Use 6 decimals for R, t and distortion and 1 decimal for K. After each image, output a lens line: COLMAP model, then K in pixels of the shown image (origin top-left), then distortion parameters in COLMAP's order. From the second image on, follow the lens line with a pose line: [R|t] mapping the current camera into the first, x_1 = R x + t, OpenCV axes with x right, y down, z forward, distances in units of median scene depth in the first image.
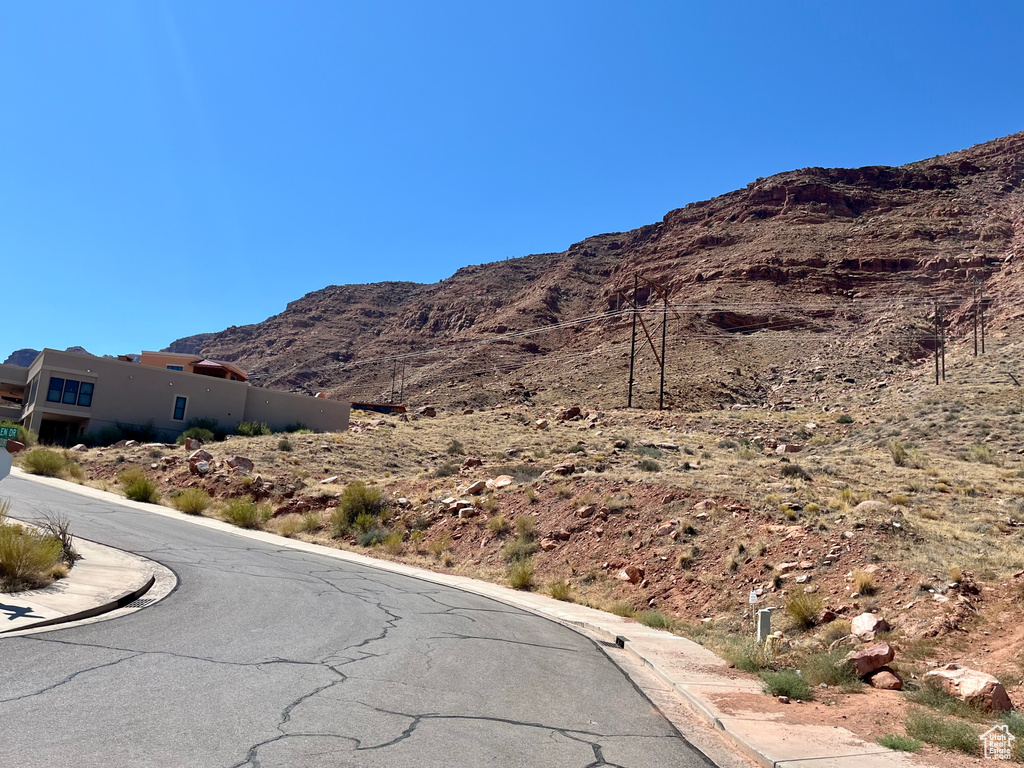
lens RADIAL K [[836.3, 0, 521.3], [0, 836.3, 382.2], [0, 0, 1]] dist [0.080432, -0.089699]
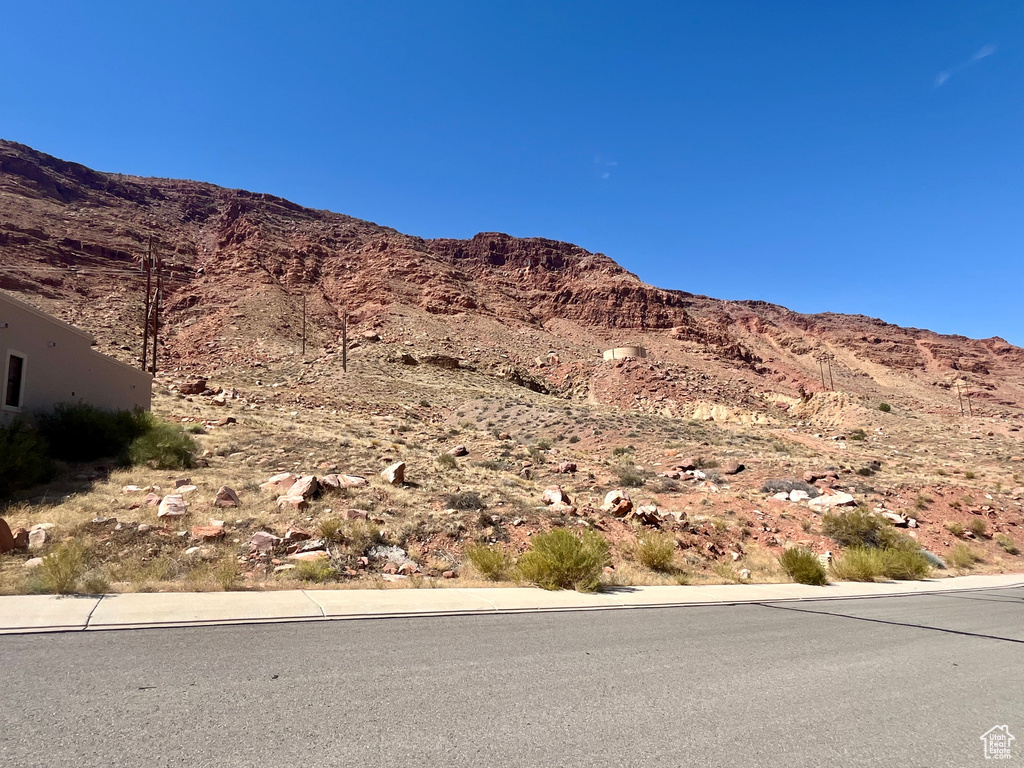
lens RADIAL K [[586.0, 0, 512.0], [0, 586.0, 384.0], [0, 0, 1]] dist [-0.000039, -0.000672]
pose [[0.407812, 0.049357, 0.911731, -0.080383], [-0.099037, 0.995038, -0.009568, 0.001098], [-0.907679, -0.086394, 0.410677, 0.086043]]
